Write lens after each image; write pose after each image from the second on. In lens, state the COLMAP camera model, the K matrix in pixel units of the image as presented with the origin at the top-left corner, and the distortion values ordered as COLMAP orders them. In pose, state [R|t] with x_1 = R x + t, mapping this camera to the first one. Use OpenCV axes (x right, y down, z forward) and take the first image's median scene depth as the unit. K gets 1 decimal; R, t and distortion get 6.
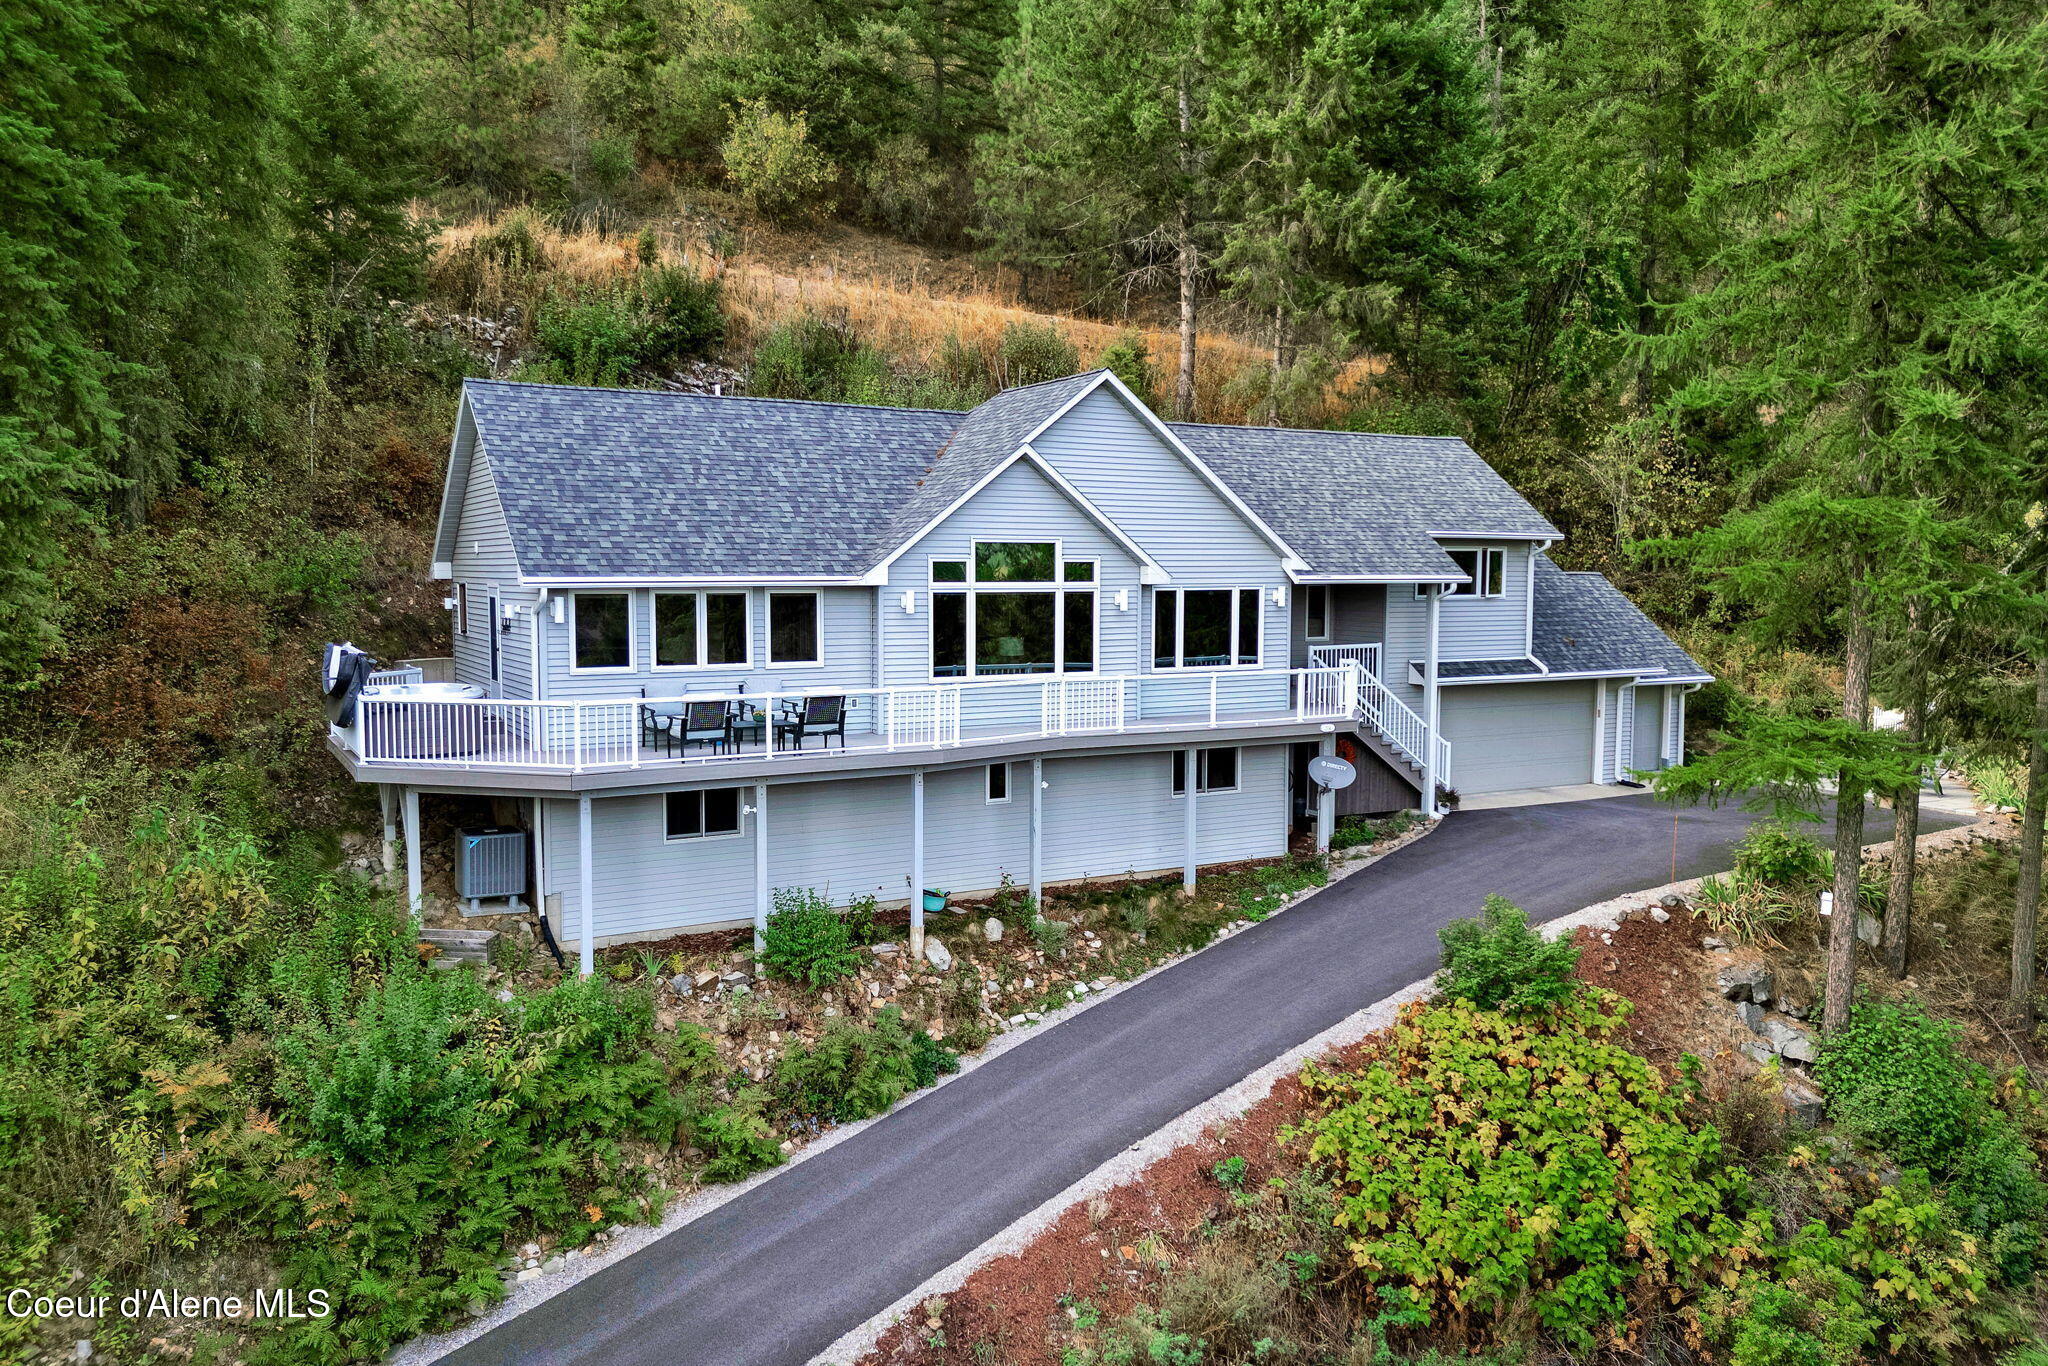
lens RADIAL K [[1460.3, 0, 1024.0], [0, 1460.3, 683.0], [0, 0, 1]] dist [0.029634, -0.002142]
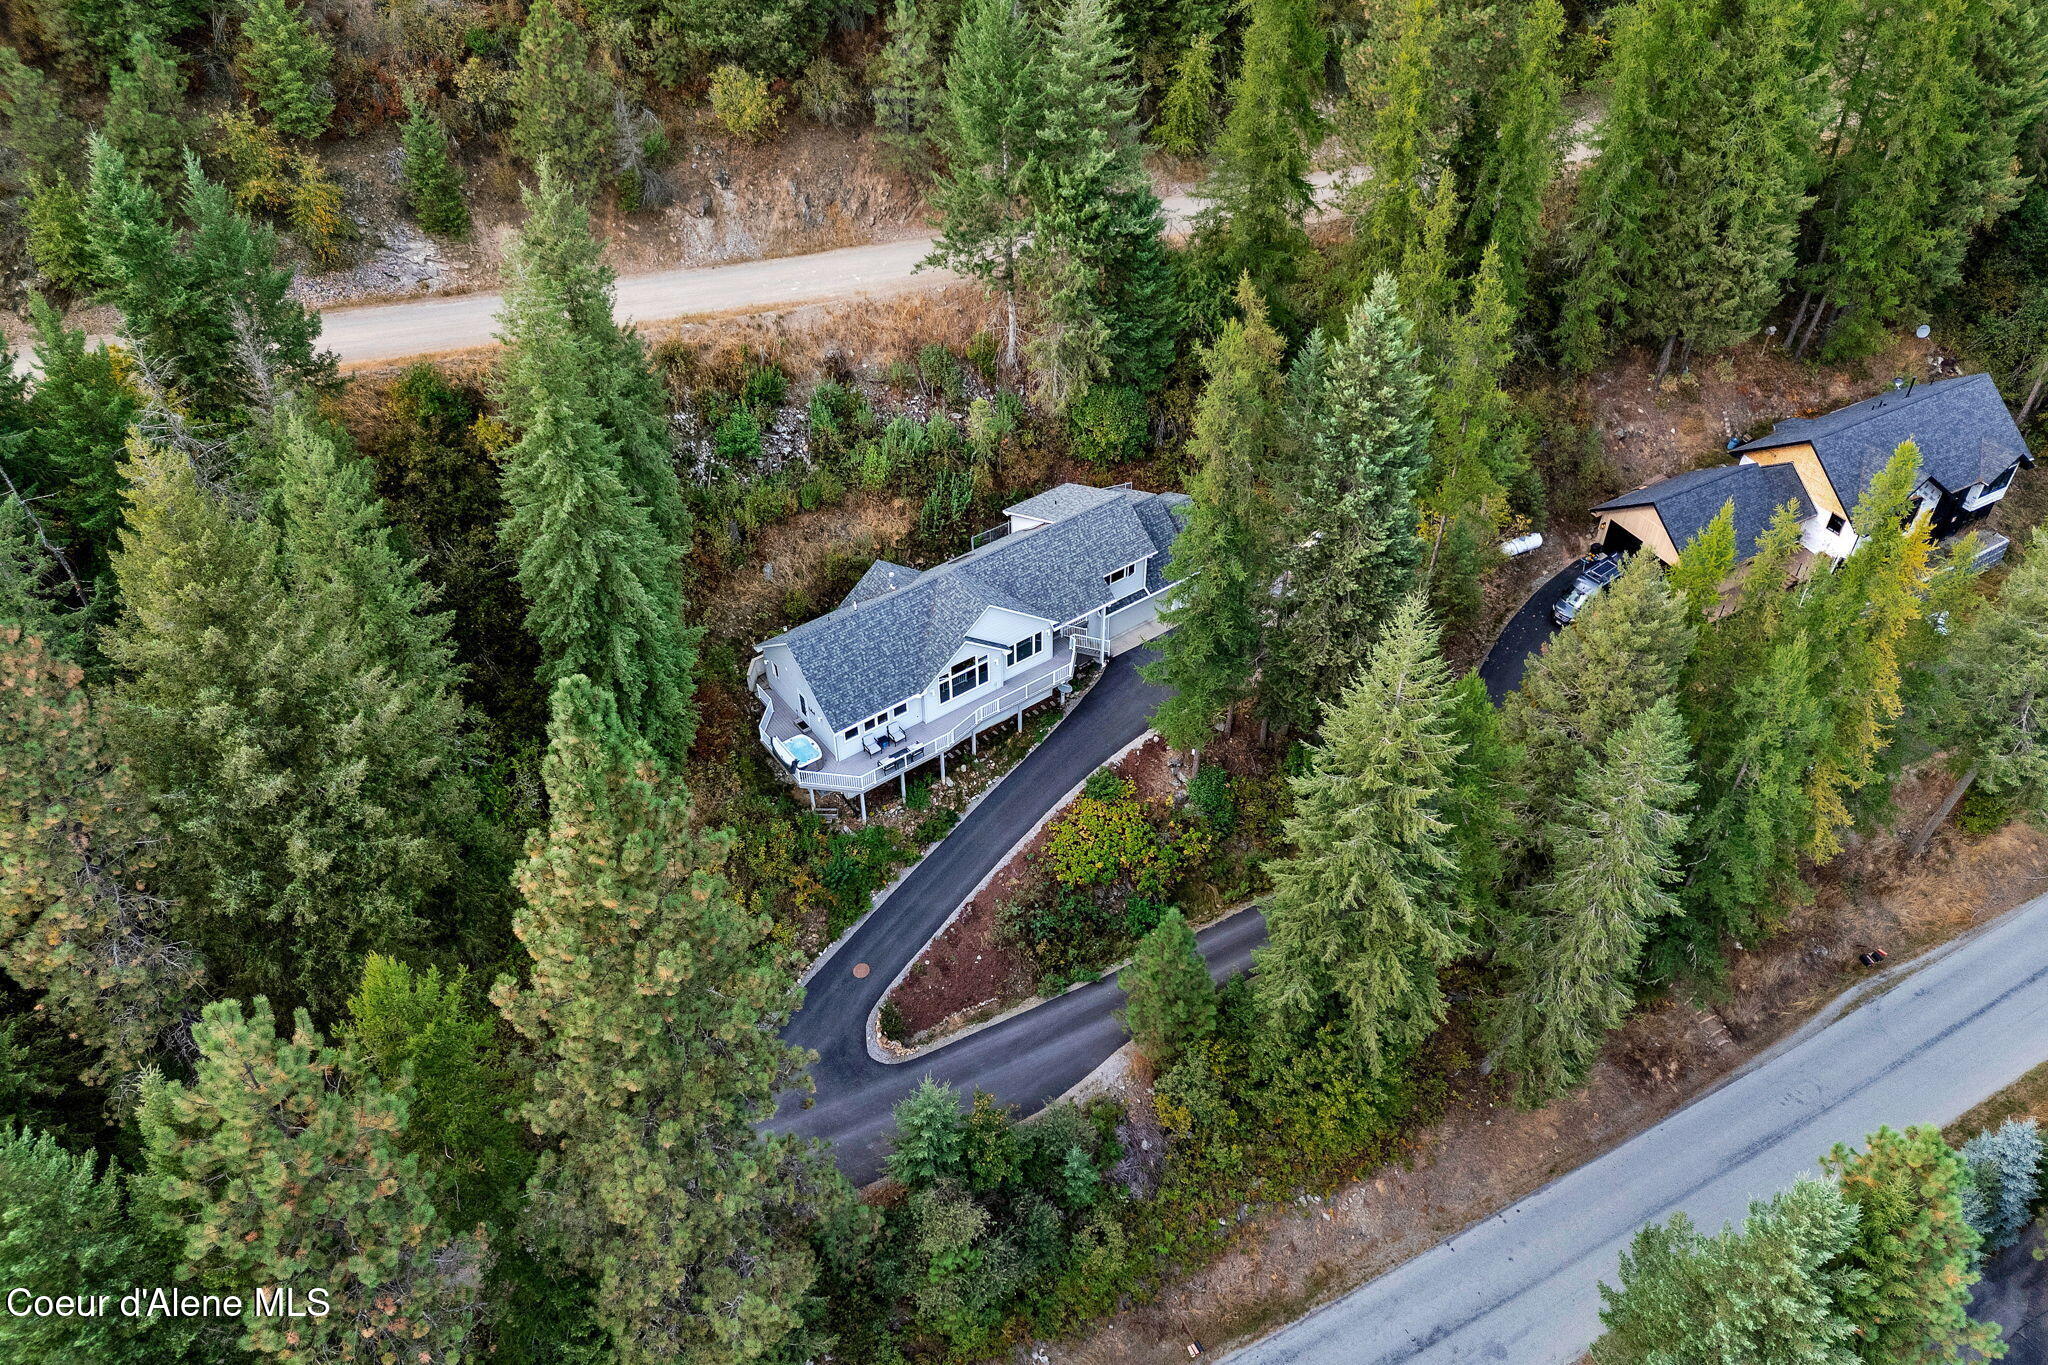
lens RADIAL K [[1128.3, 0, 1019.6], [0, 1128.3, 679.4], [0, 0, 1]] dist [0.000337, -0.000180]
pose [[0.993310, -0.081969, 0.081336, -0.095058], [0.021946, 0.825526, 0.563937, -1.596003], [-0.113370, -0.558380, 0.821803, -1.153213]]
